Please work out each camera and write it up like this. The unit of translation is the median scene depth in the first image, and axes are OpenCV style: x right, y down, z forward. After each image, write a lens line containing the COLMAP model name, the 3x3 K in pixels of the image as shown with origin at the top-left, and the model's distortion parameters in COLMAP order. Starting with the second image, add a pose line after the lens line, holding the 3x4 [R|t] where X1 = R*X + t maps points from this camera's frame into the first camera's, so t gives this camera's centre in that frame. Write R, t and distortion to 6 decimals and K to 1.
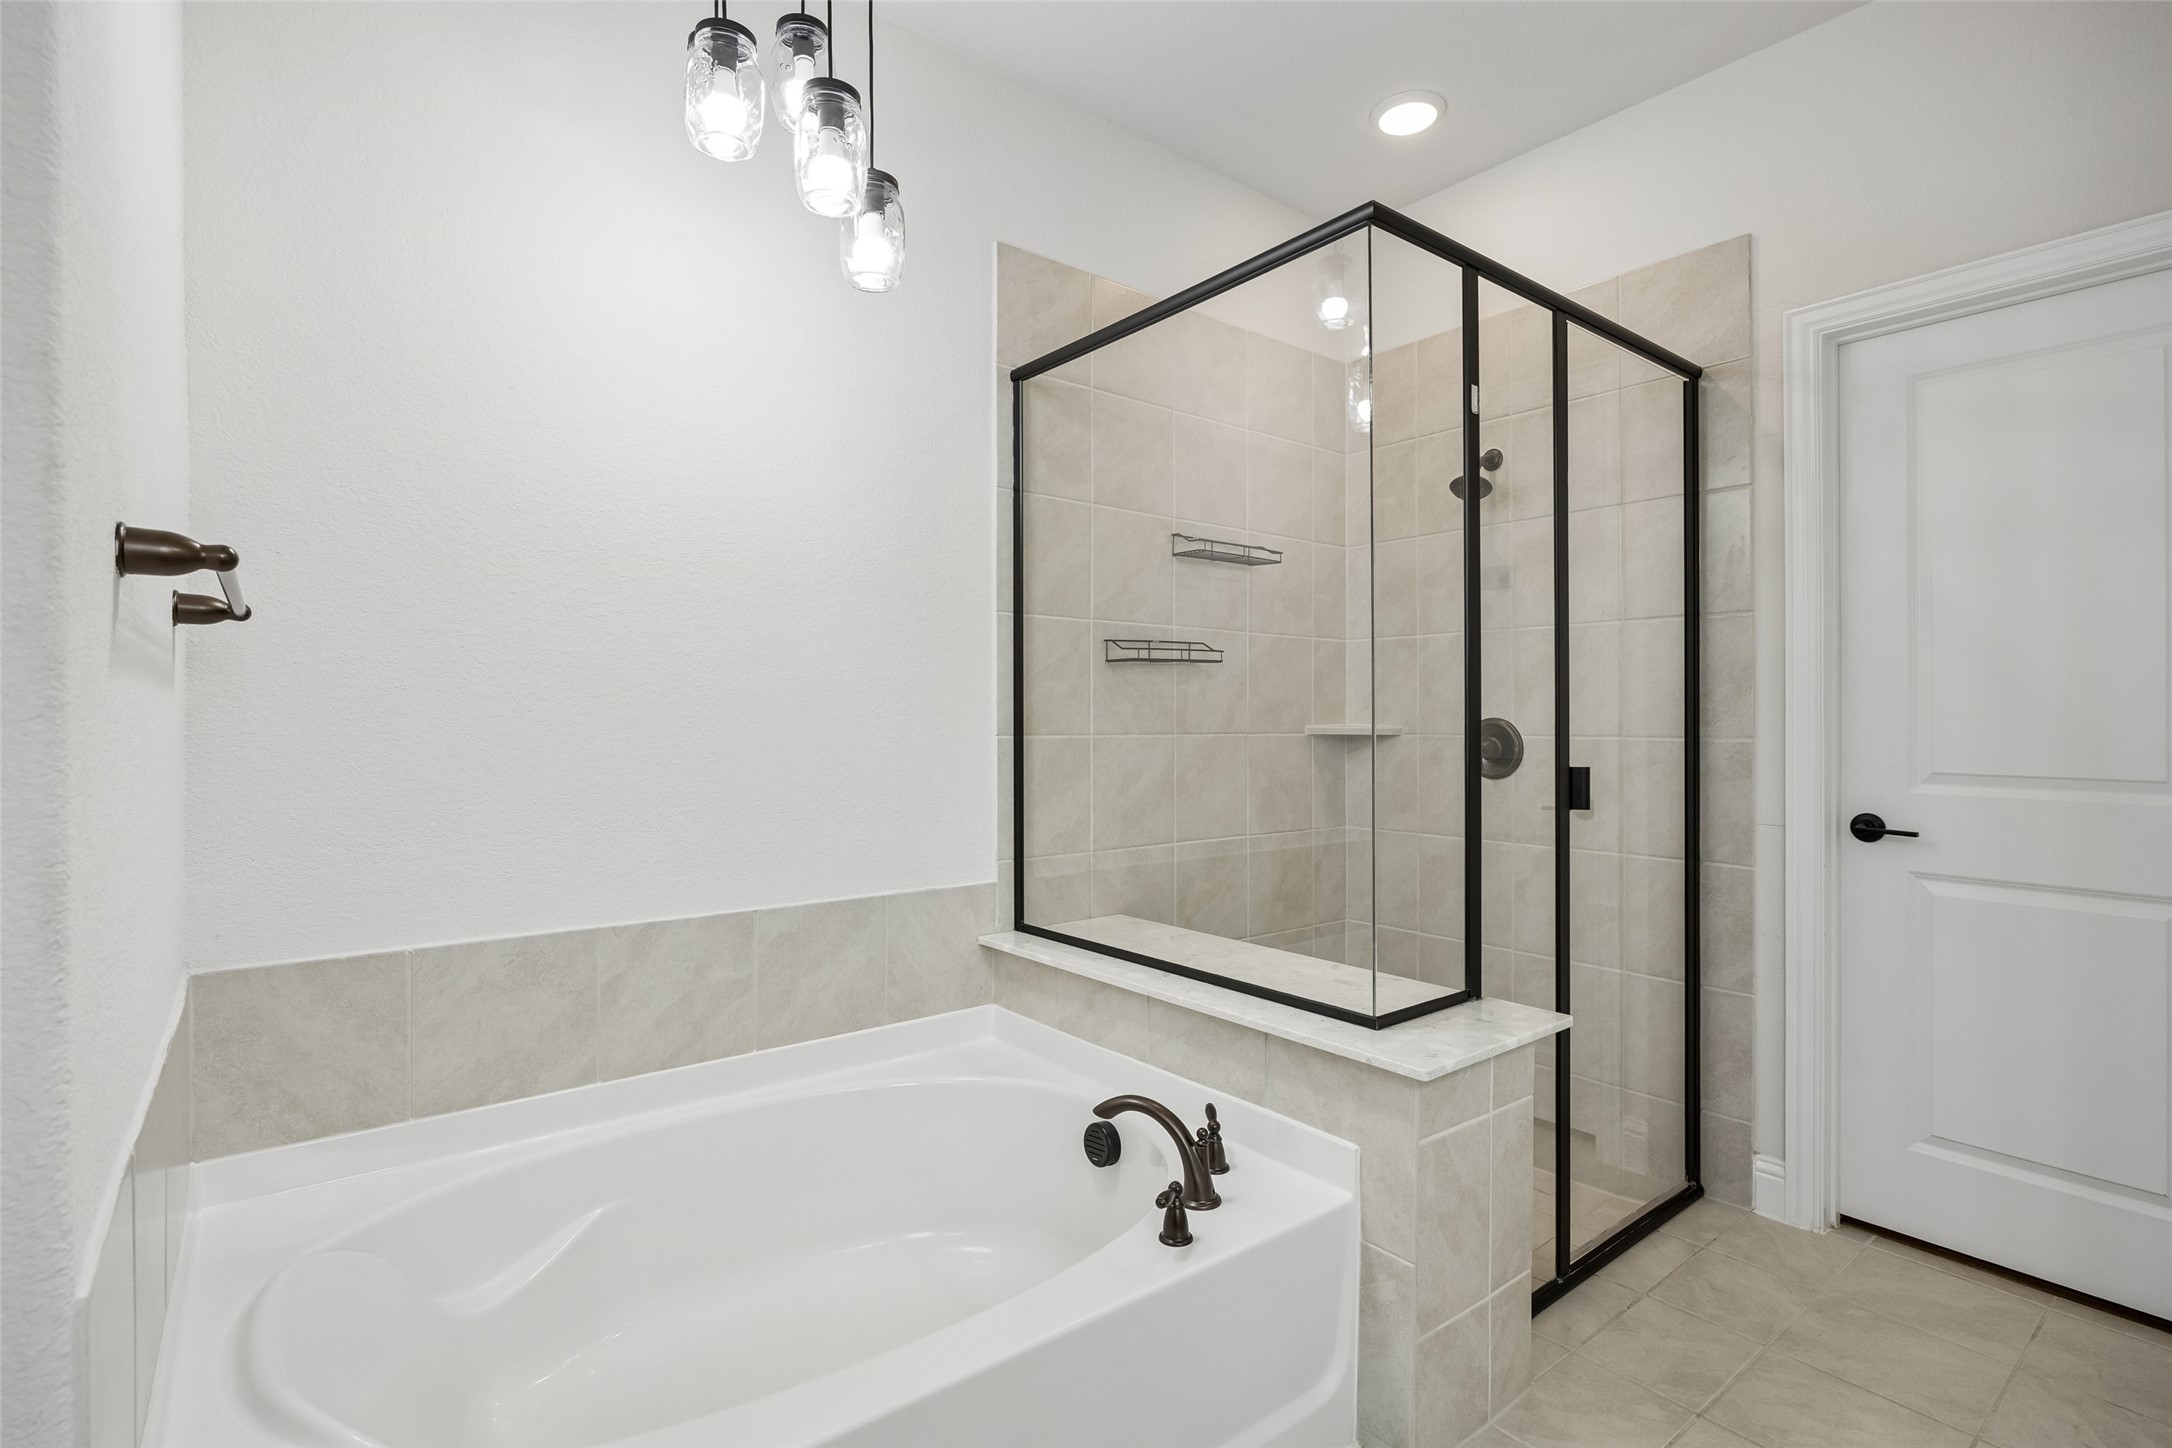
lens RADIAL K [[1030.9, 0, 1086.0], [0, 1030.9, 707.5], [0, 0, 1]] dist [-0.003170, 0.000283]
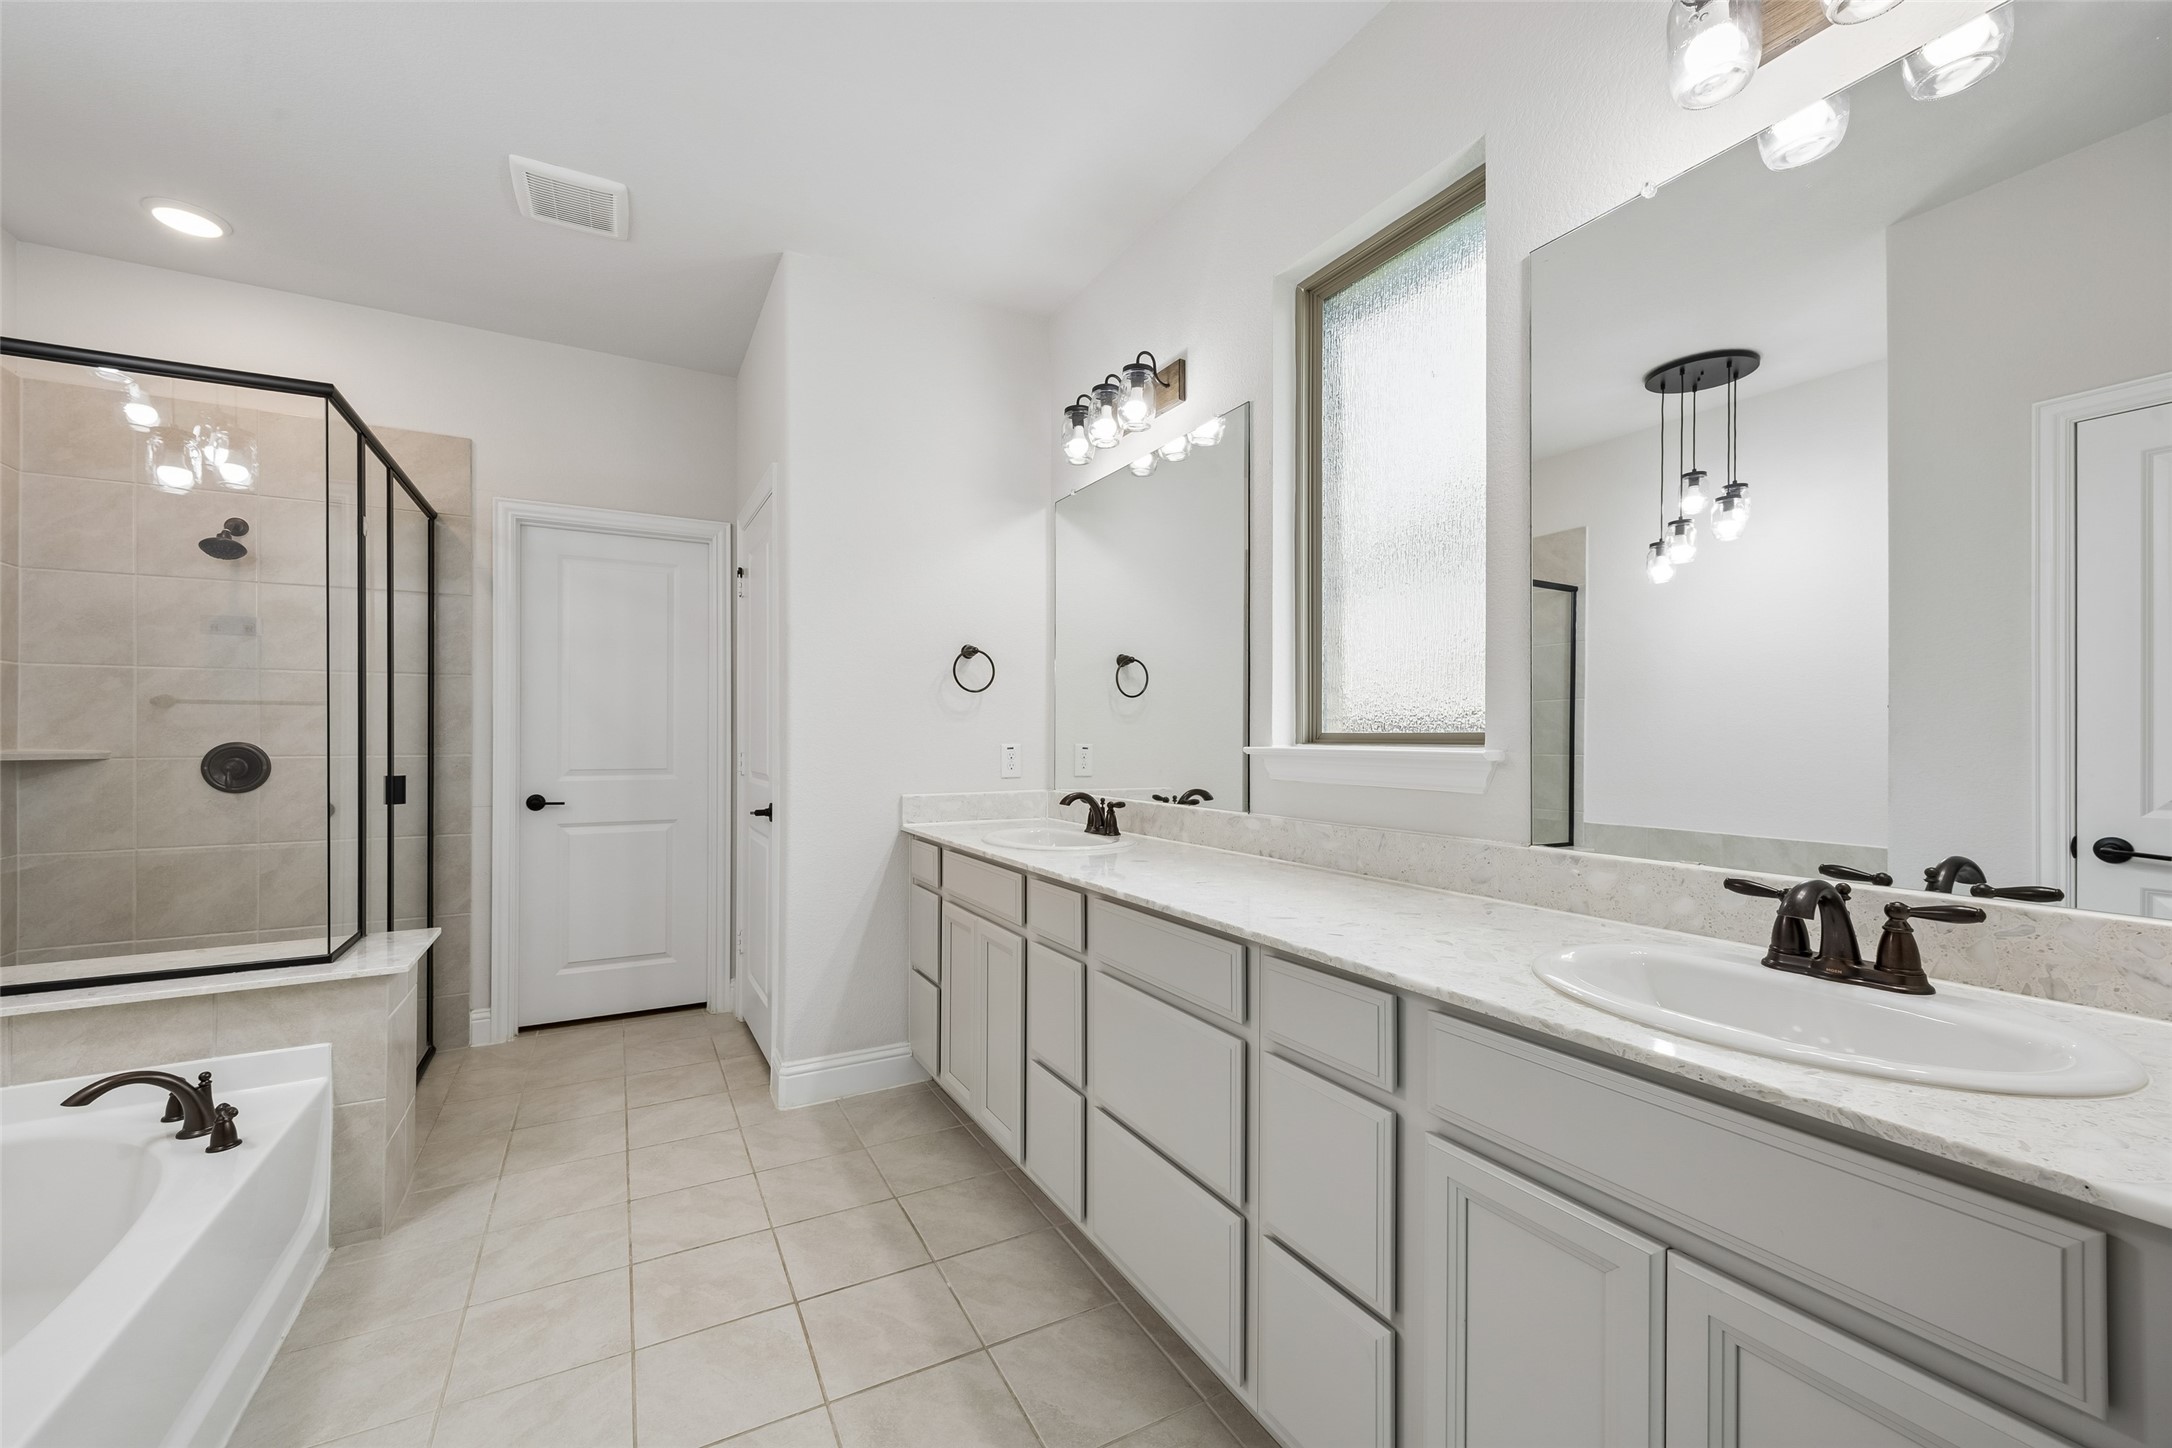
lens RADIAL K [[840.4, 0, 1085.2], [0, 840.4, 730.0], [0, 0, 1]] dist [0.000495, 0.000048]
pose [[0.153598, 0.003883, 0.988126, -0.513270], [-0.008819, 0.999958, -0.002559, -0.012797], [-0.988094, -0.008321, 0.153626, -0.154261]]
